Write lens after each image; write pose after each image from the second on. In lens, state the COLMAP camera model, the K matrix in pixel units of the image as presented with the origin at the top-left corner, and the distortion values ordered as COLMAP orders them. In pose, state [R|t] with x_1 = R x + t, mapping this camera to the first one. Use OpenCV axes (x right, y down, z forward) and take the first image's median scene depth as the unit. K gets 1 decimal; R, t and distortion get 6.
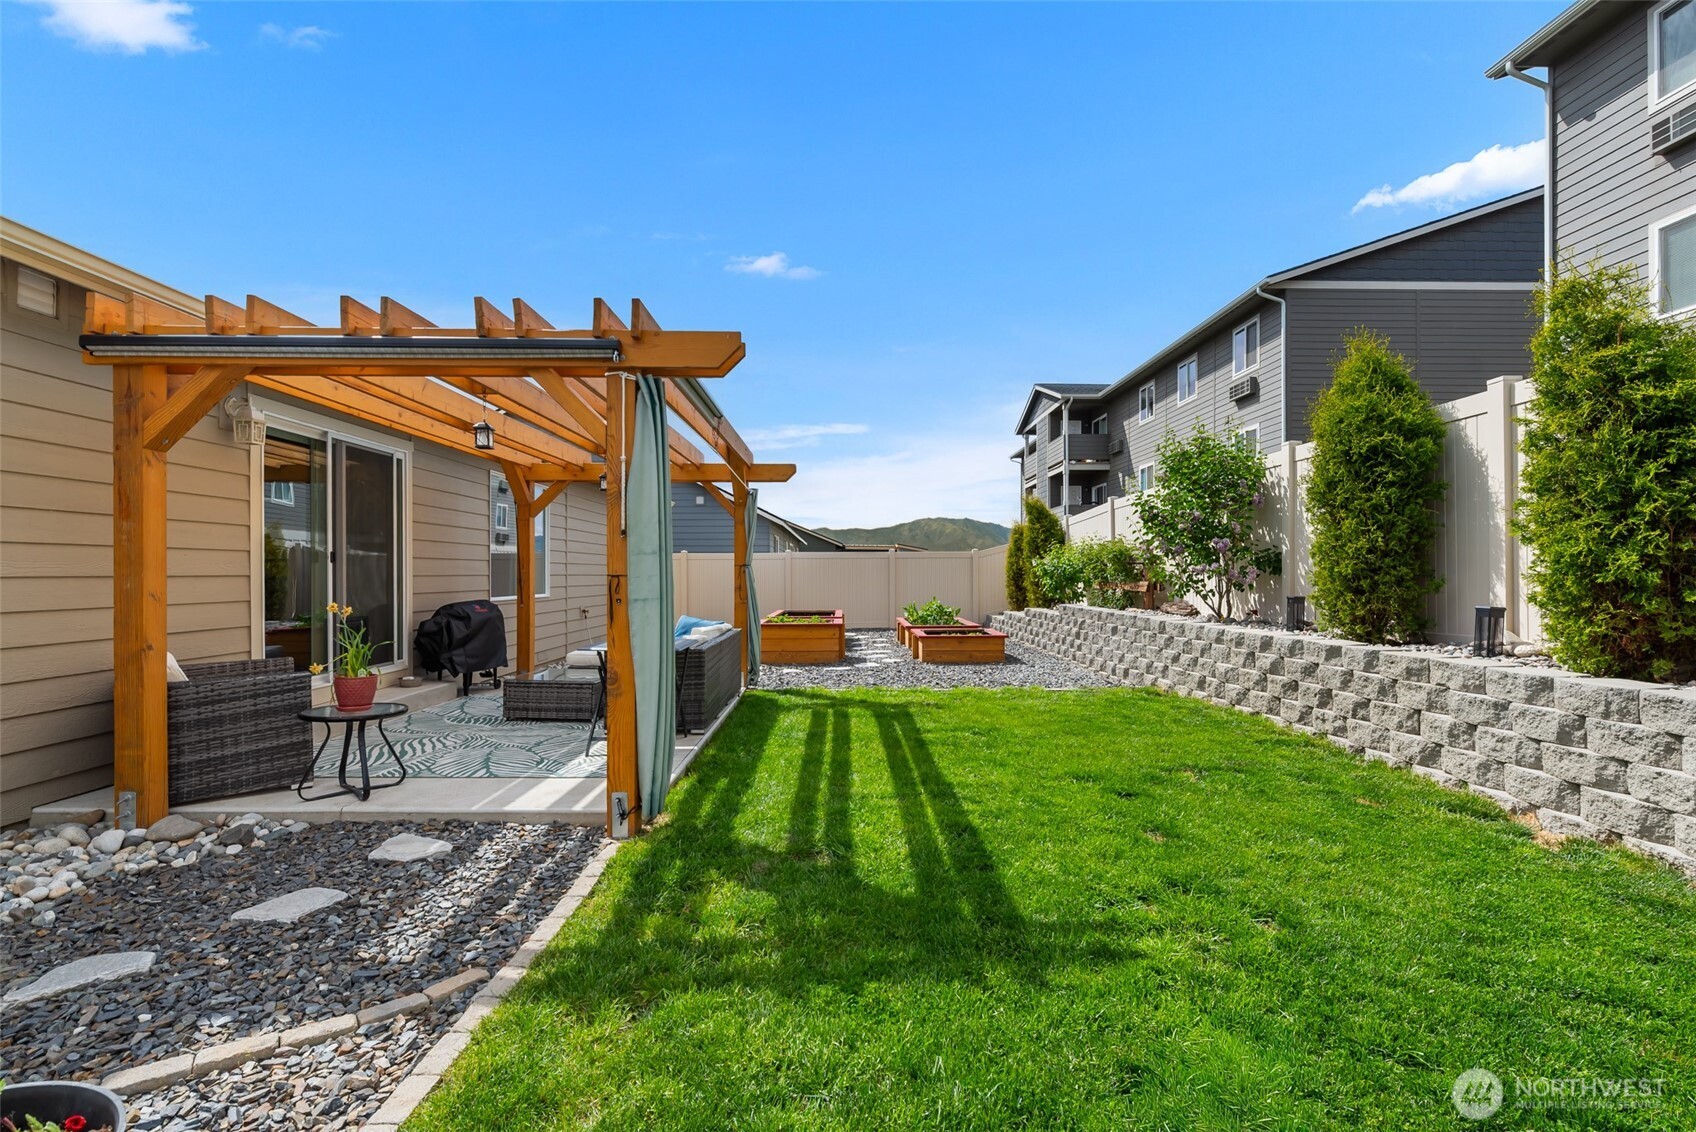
lens RADIAL K [[779.2, 0, 856.3], [0, 779.2, 572.9], [0, 0, 1]] dist [-0.000796, 0.000205]
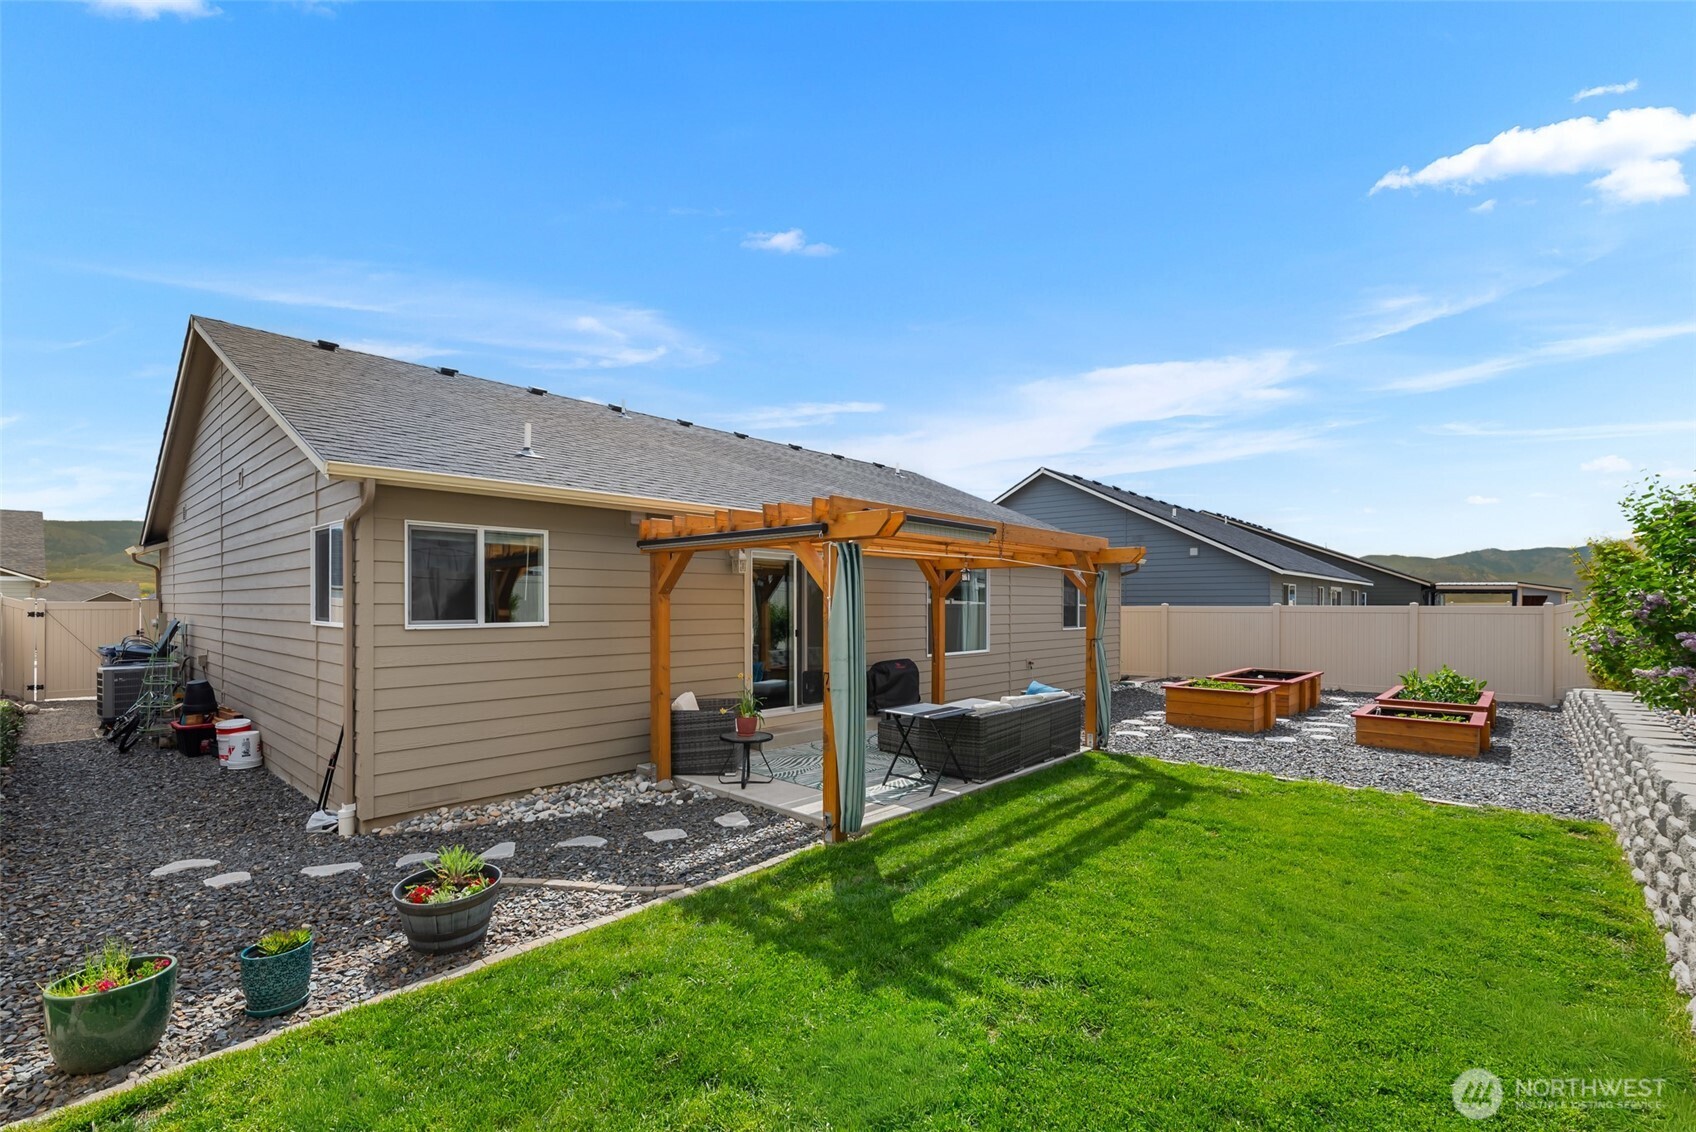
lens RADIAL K [[742.9, 0, 854.0], [0, 742.9, 607.2], [0, 0, 1]] dist [0.002566, -0.000689]
pose [[0.724302, 0.007565, -0.689442, 0.677828], [-0.002774, 0.999964, 0.008058, -0.126317], [0.689478, -0.003923, 0.724296, -0.033678]]
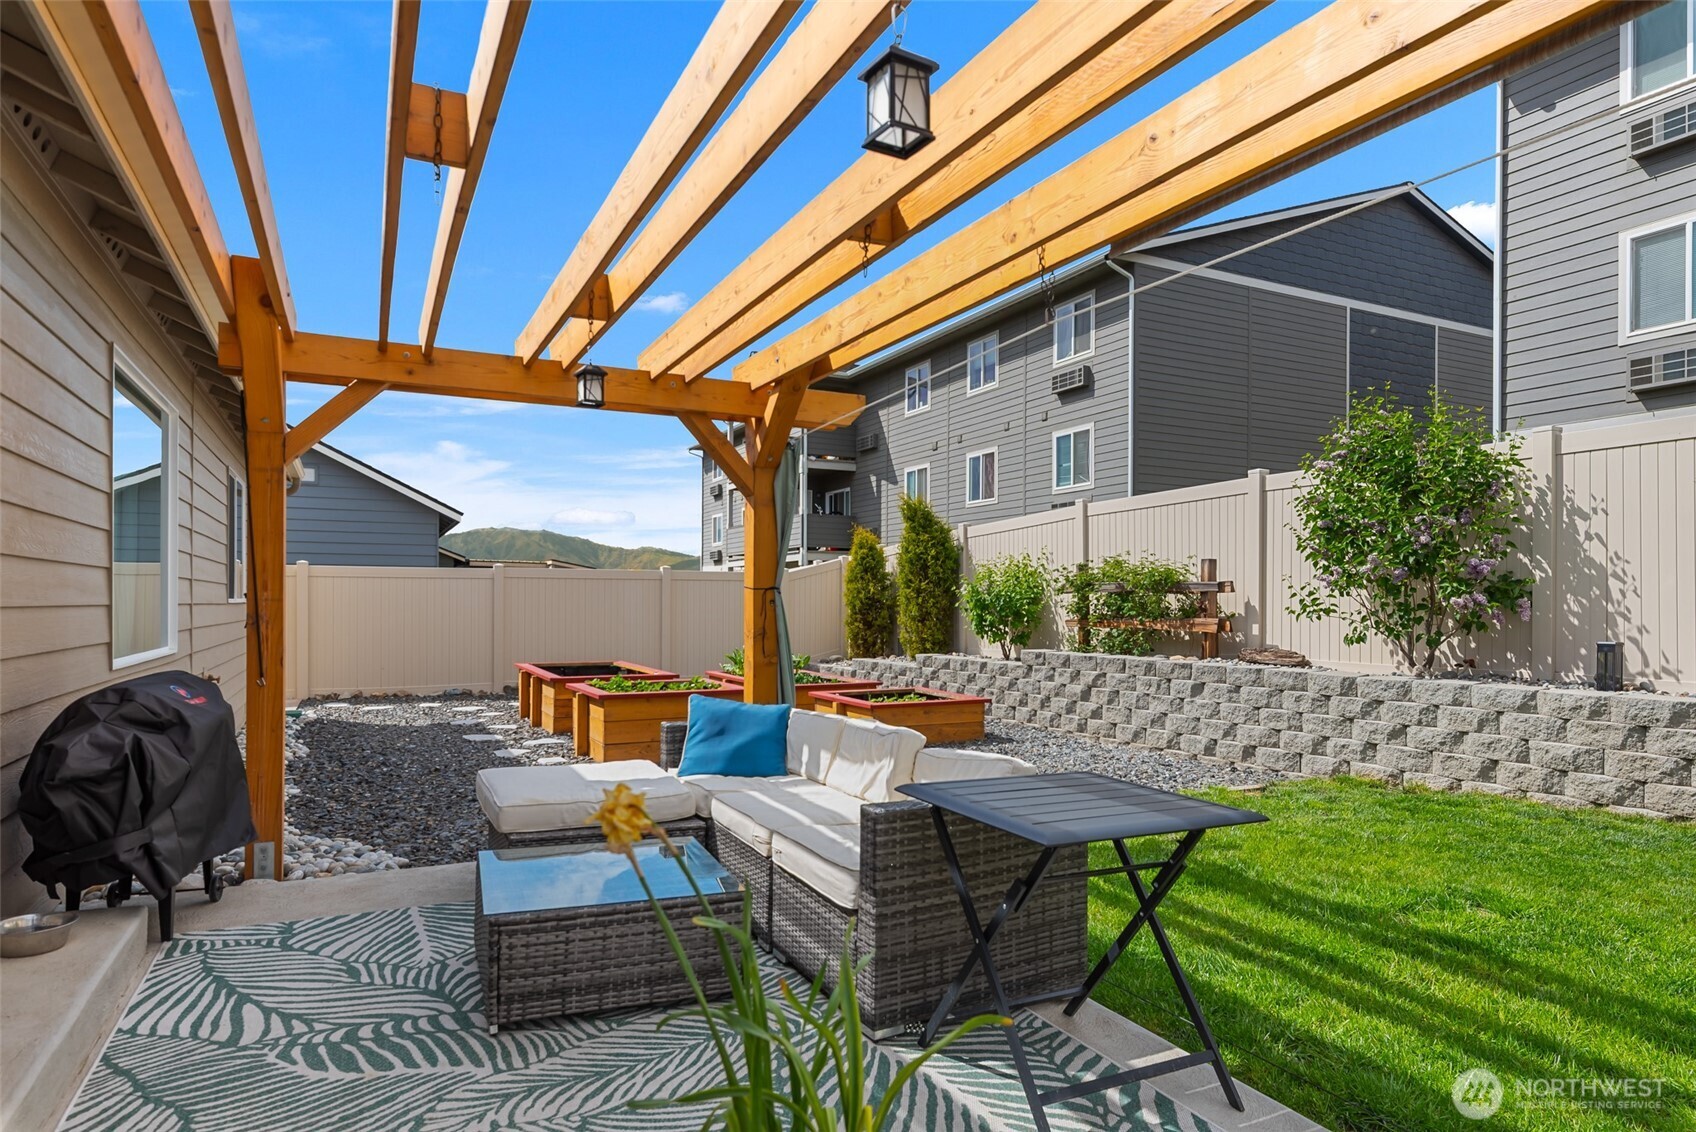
lens RADIAL K [[983.0, 0, 856.1], [0, 983.0, 602.4], [0, 0, 1]] dist [0.002760, -0.000451]
pose [[0.902153, 0.005954, 0.431376, -0.726413], [-0.006506, 0.999979, -0.000194, -0.002173], [-0.431368, -0.002632, 0.902172, 0.793838]]
